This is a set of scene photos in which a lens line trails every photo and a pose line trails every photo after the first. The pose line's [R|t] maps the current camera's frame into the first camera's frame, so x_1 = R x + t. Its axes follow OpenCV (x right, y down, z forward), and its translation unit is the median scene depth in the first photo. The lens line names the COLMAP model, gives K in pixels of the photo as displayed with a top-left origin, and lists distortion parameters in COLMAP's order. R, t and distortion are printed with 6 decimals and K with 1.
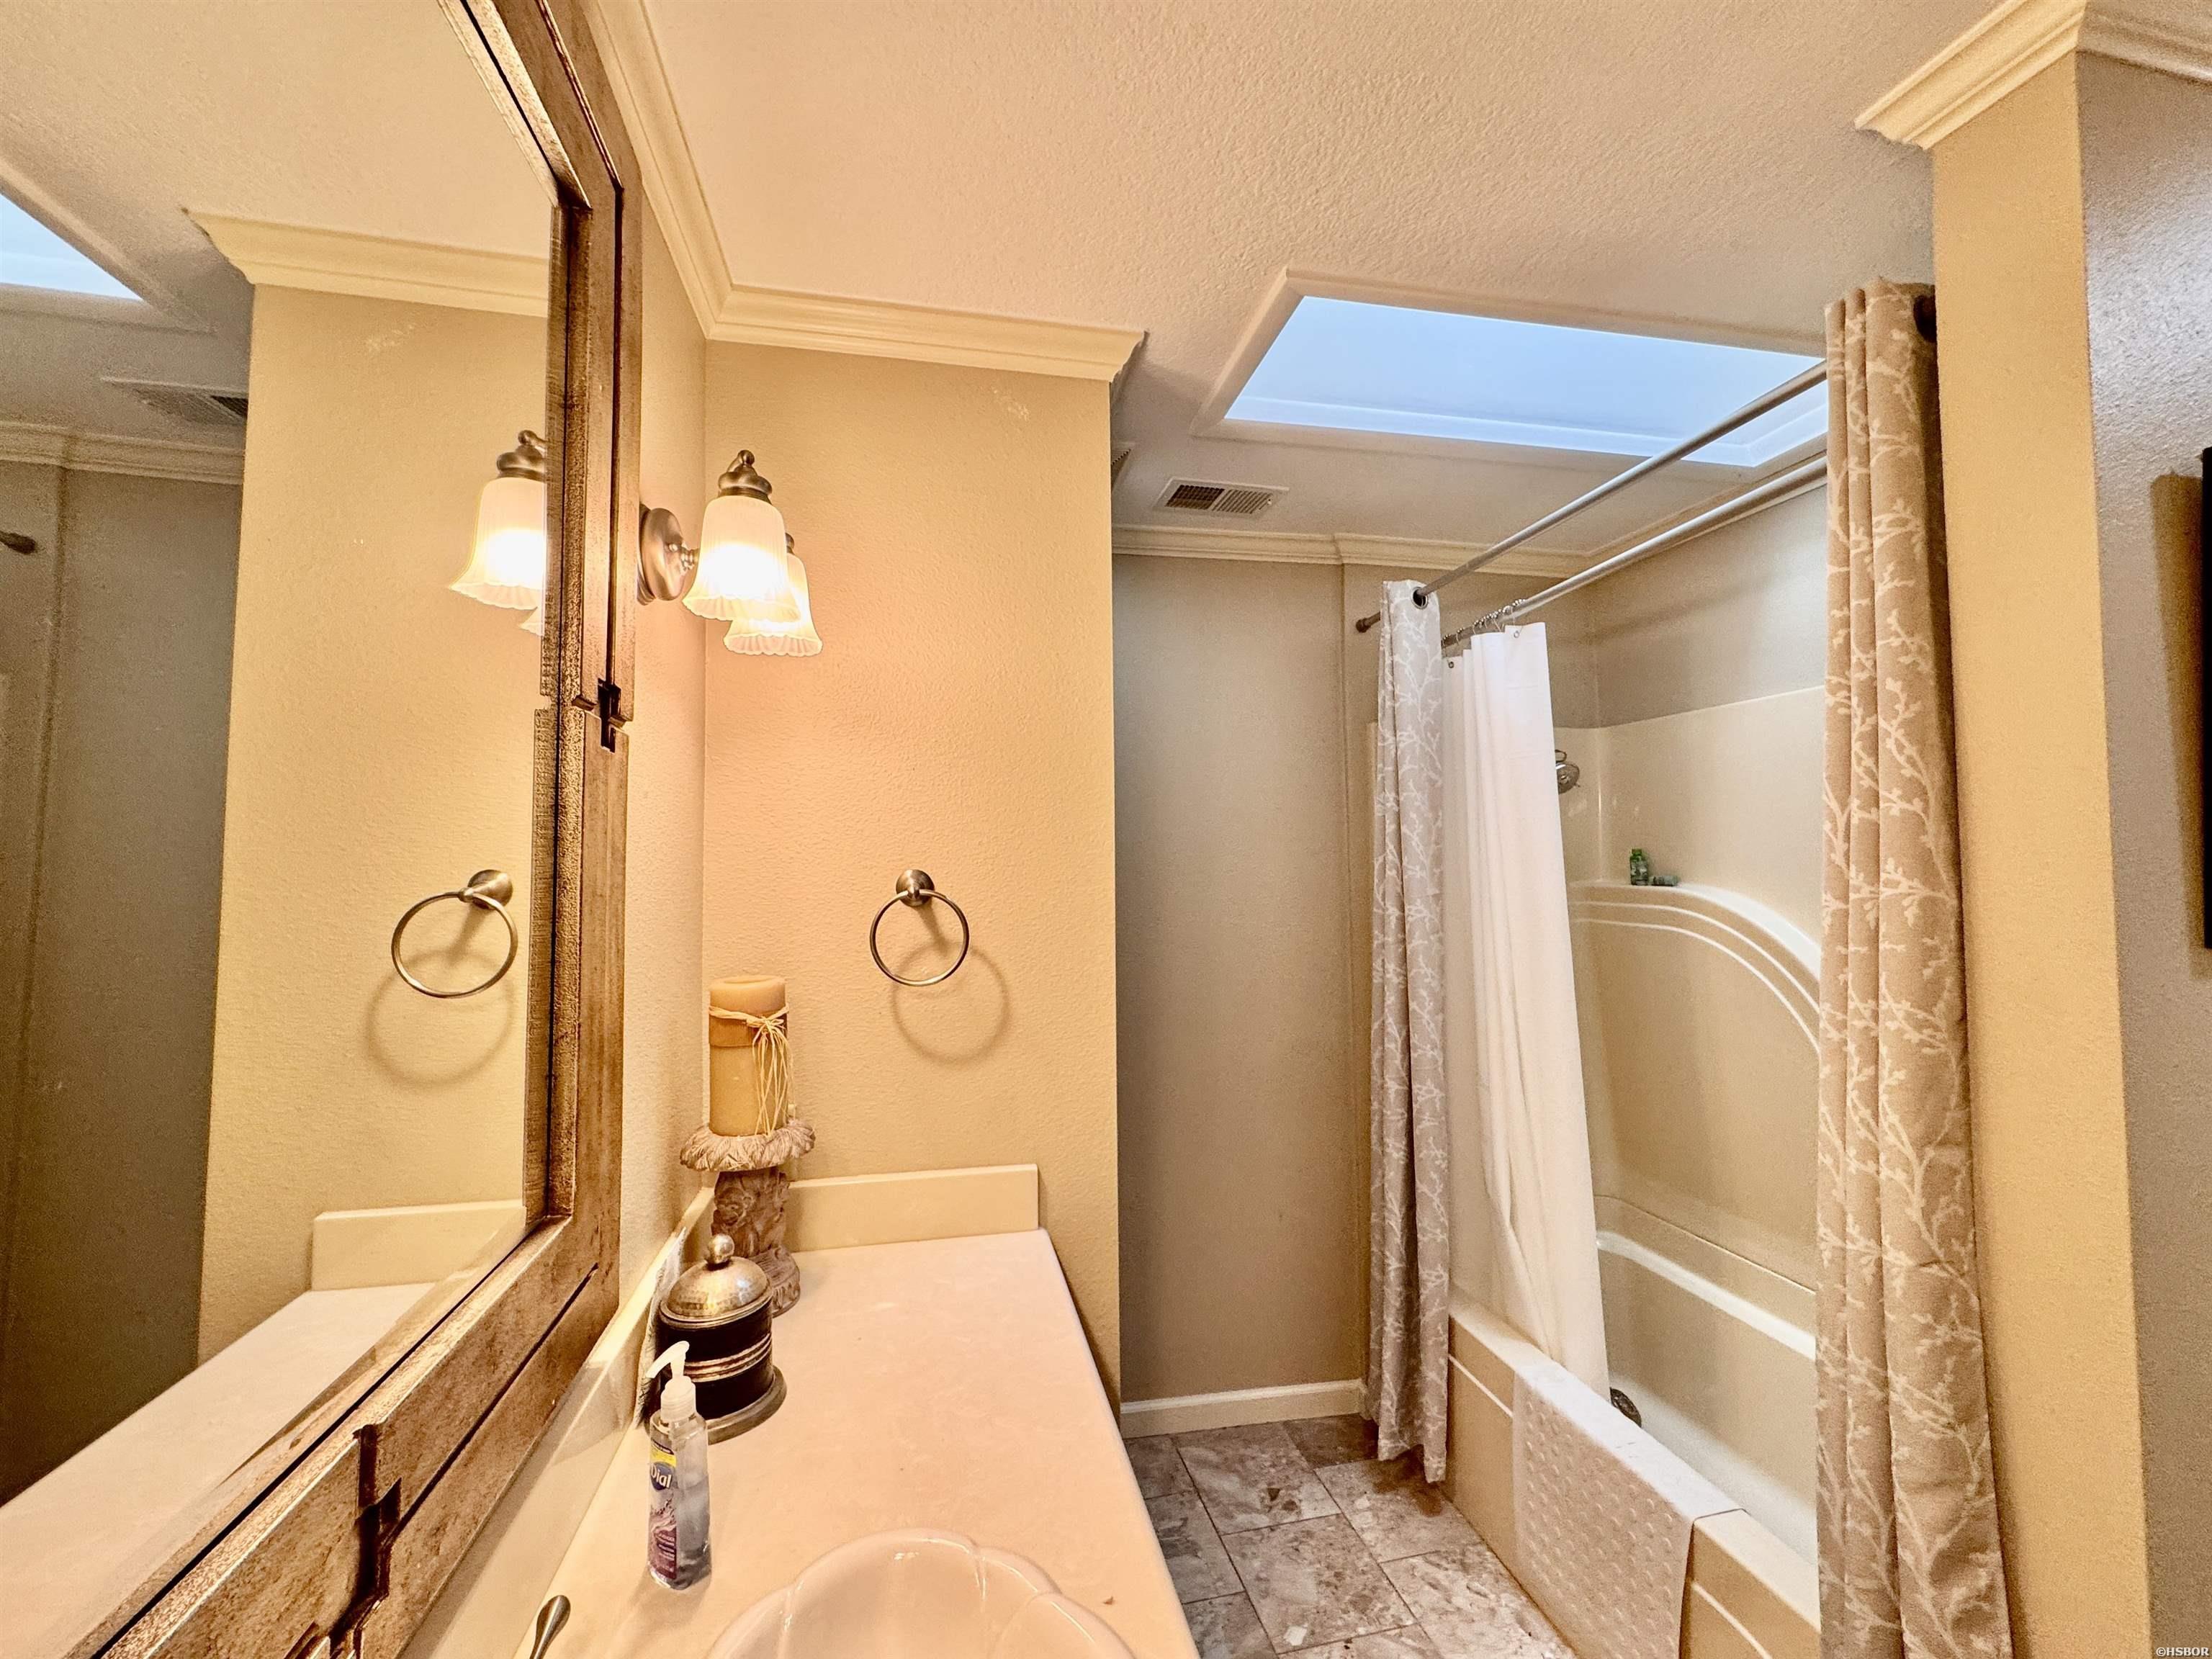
lens RADIAL K [[889.6, 0, 1106.0], [0, 889.6, 829.5], [0, 0, 1]] dist [-0.001299, 0.000527]
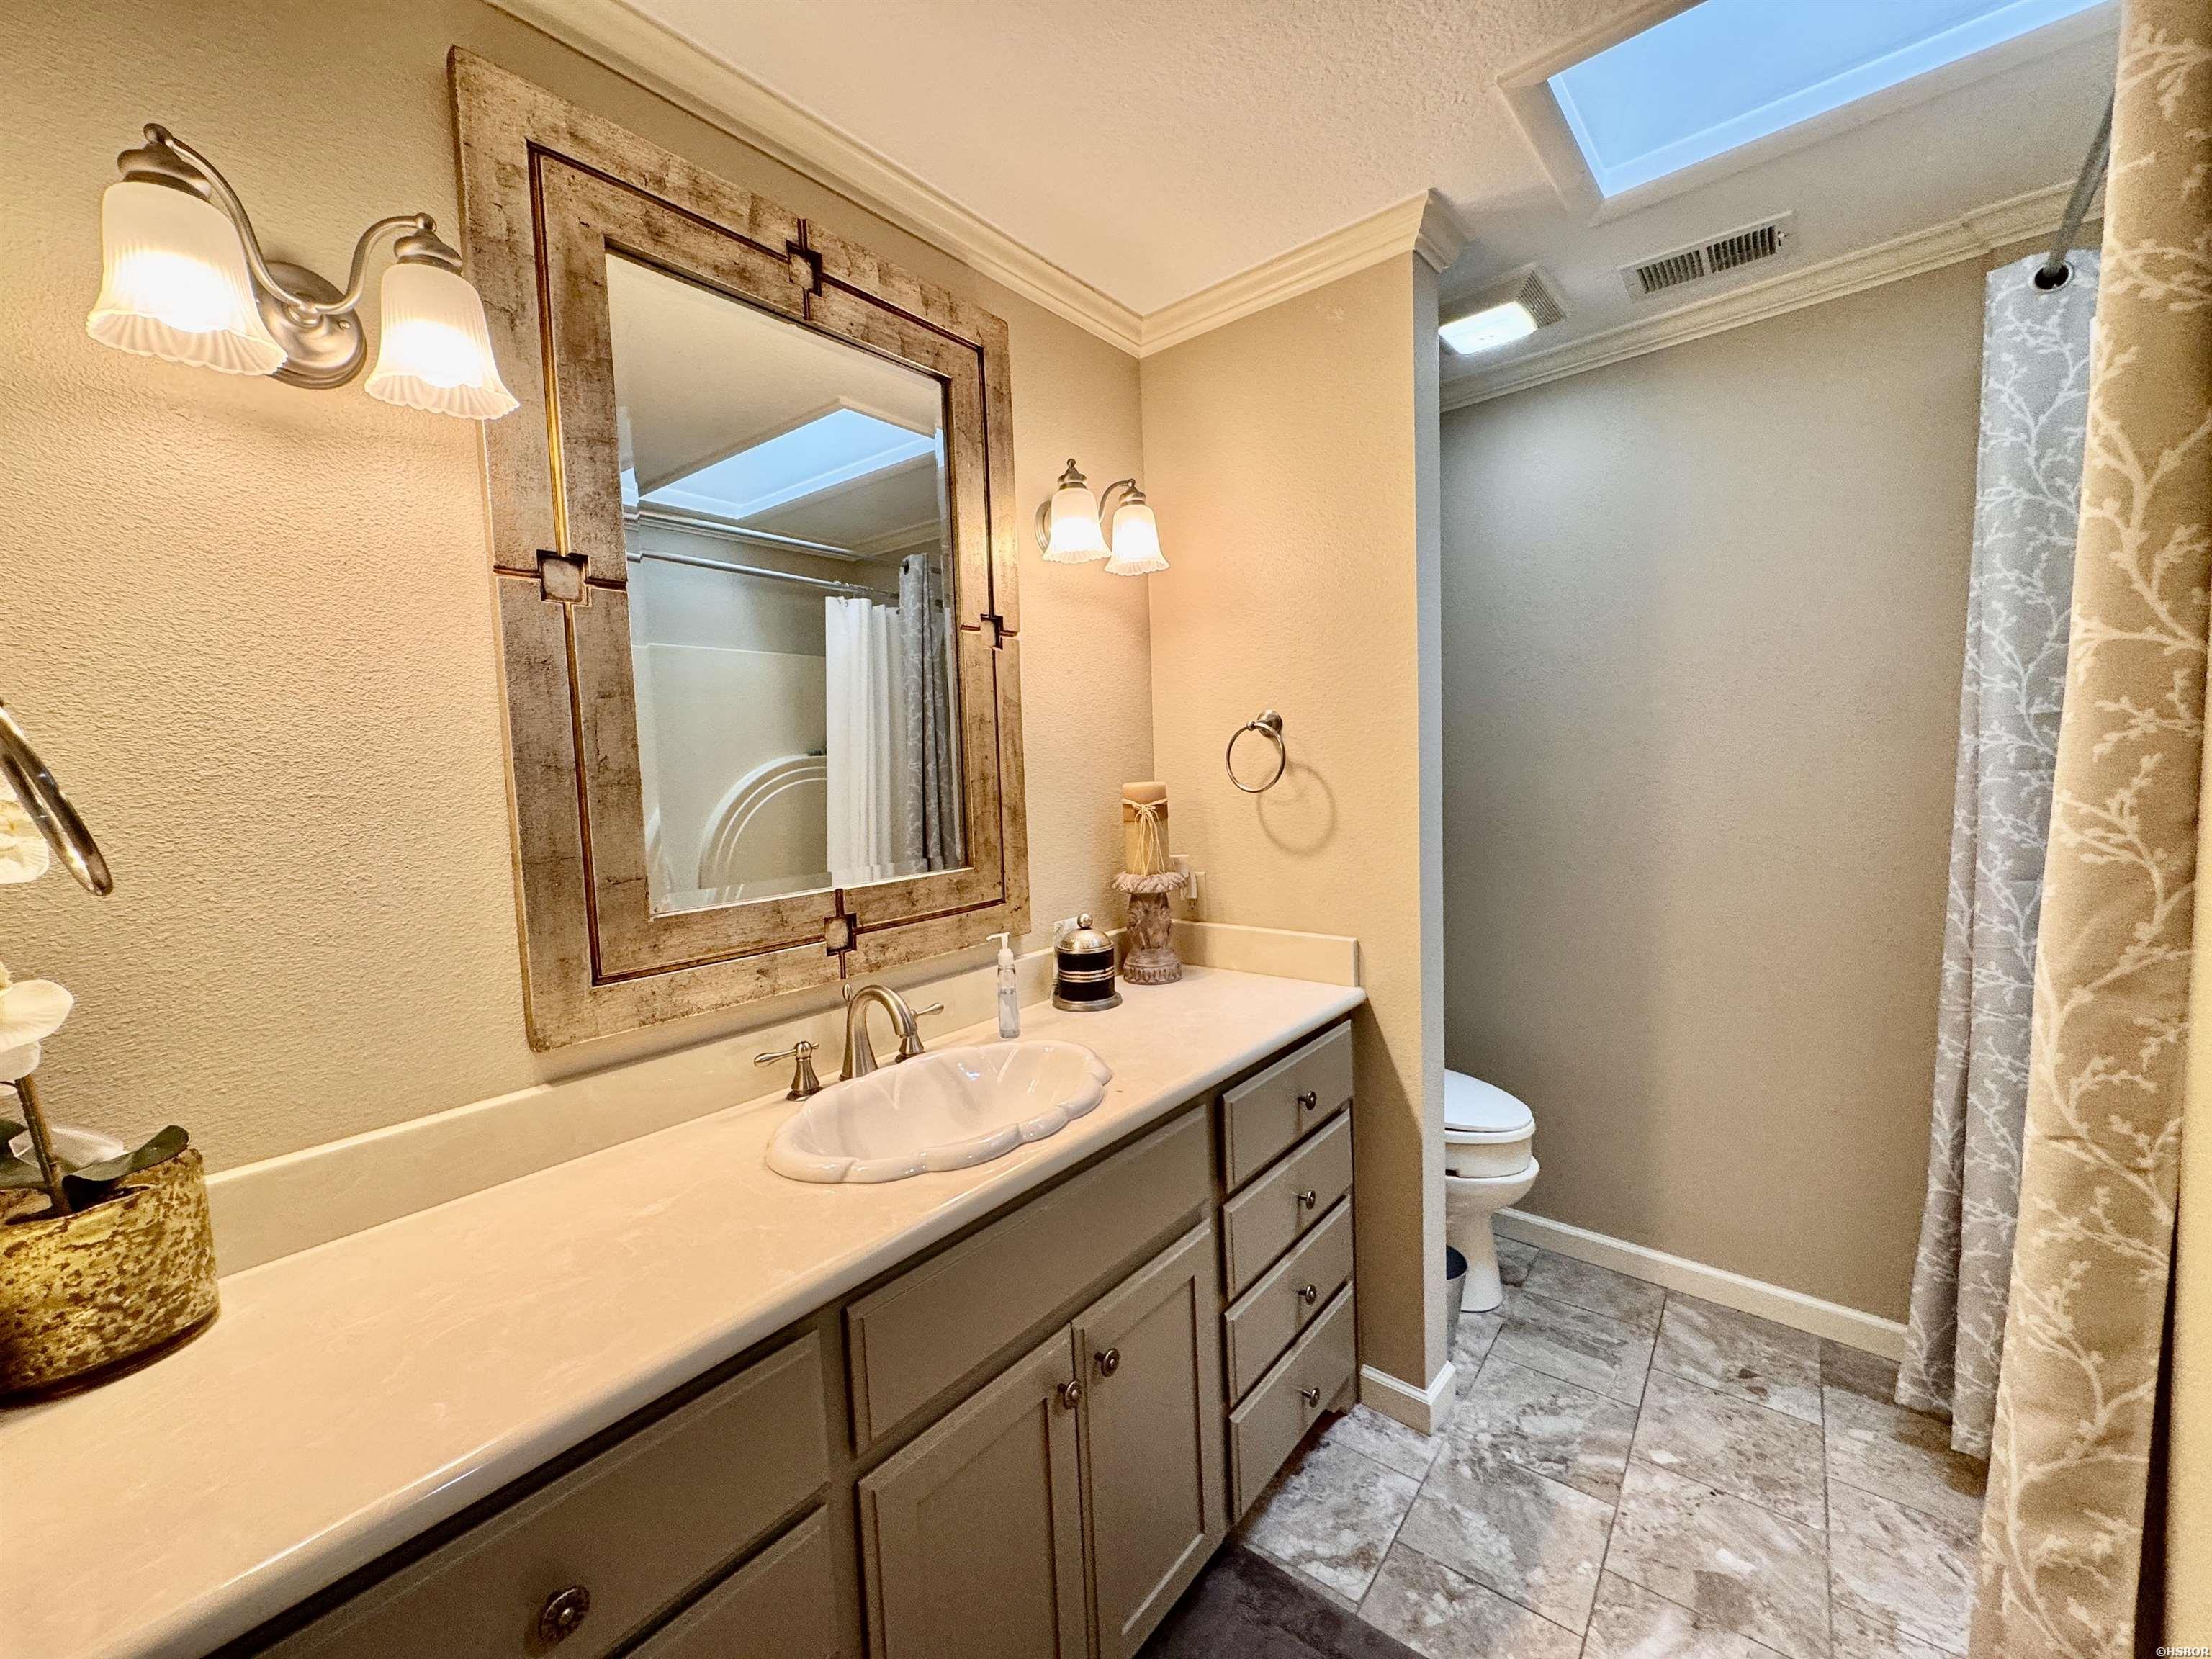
lens RADIAL K [[889.6, 0, 1106.0], [0, 889.6, 829.5], [0, 0, 1]] dist [-0.001299, 0.000527]
pose [[0.621705, 0.042462, -0.782100, 0.702224], [0.058540, 0.993218, 0.100459, 0.075796], [0.781061, -0.108240, 0.615003, -0.043322]]
